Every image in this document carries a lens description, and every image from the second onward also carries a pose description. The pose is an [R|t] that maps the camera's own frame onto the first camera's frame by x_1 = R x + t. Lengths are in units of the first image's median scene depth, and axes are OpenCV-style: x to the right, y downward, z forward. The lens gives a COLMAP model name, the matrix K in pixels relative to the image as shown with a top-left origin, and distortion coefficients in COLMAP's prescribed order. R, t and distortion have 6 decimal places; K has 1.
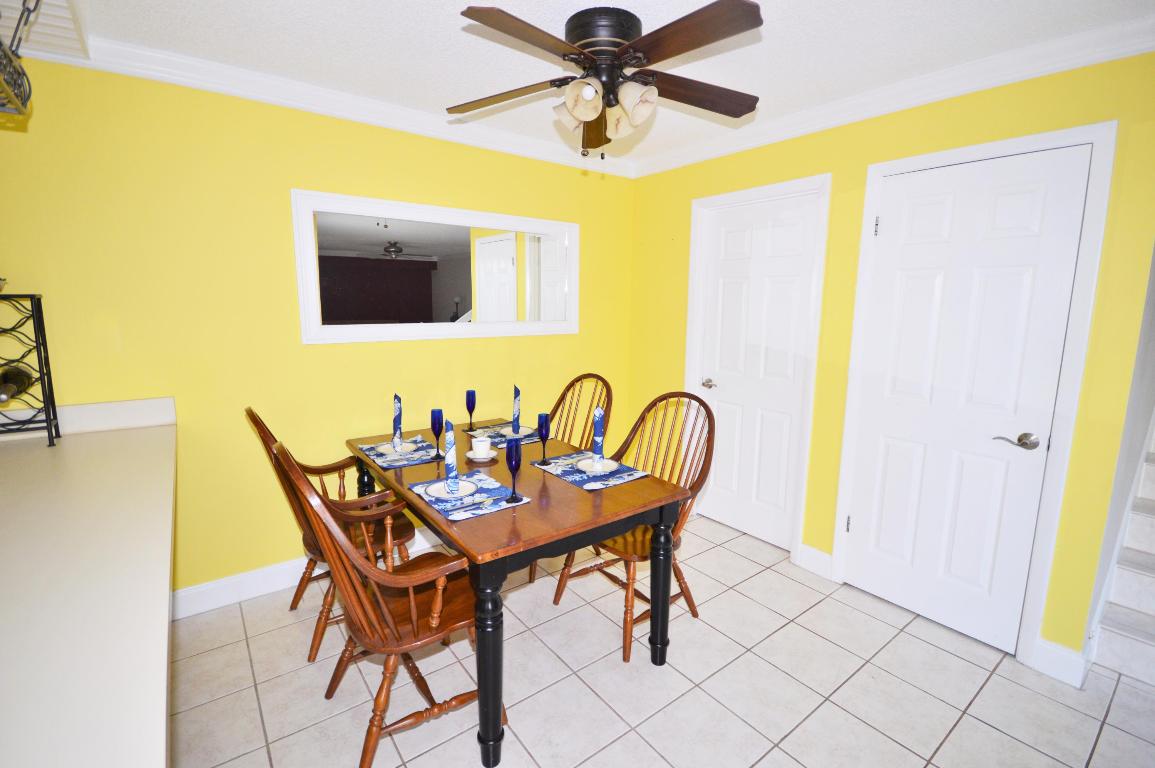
lens RADIAL K [[517.6, 0, 577.5], [0, 517.6, 384.0], [0, 0, 1]] dist [0.001185, 0.000039]
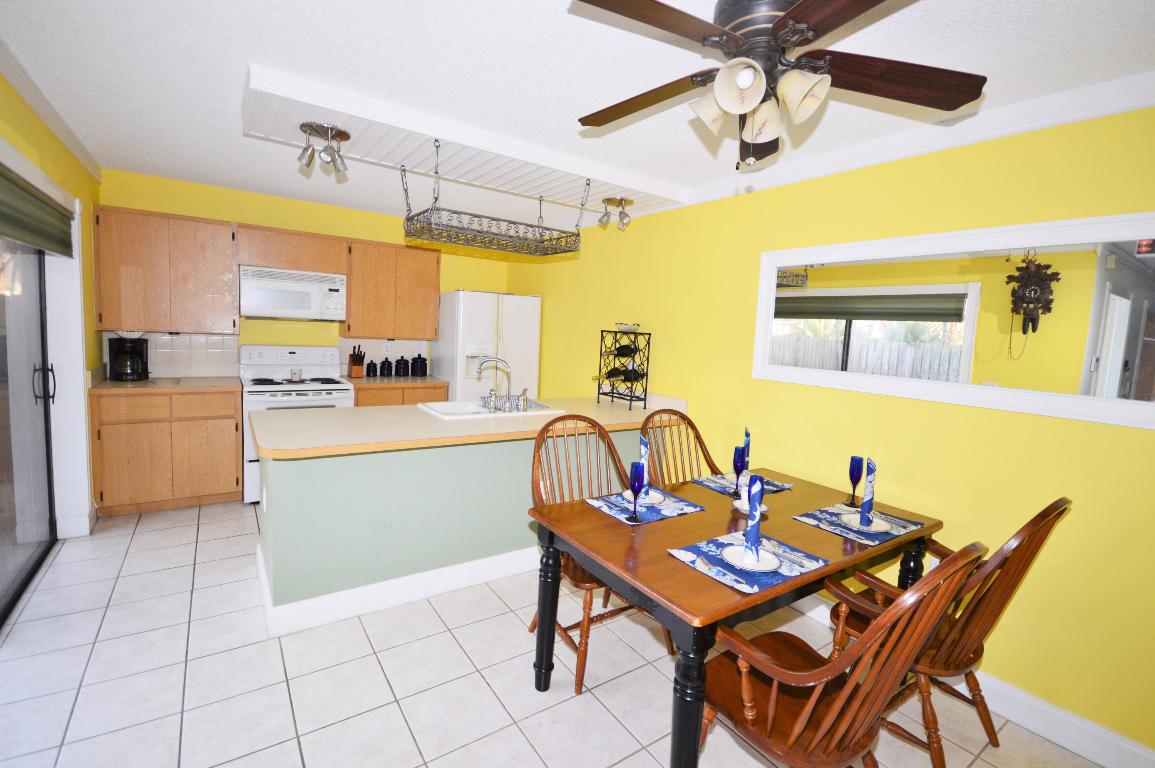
lens RADIAL K [[517.6, 0, 577.5], [0, 517.6, 384.0], [0, 0, 1]] dist [0.001185, 0.000039]
pose [[-0.051117, 0.088108, -0.994798, 0.858165], [-0.210843, 0.972697, 0.096984, -0.115015], [0.976182, 0.214704, -0.031145, 0.823244]]
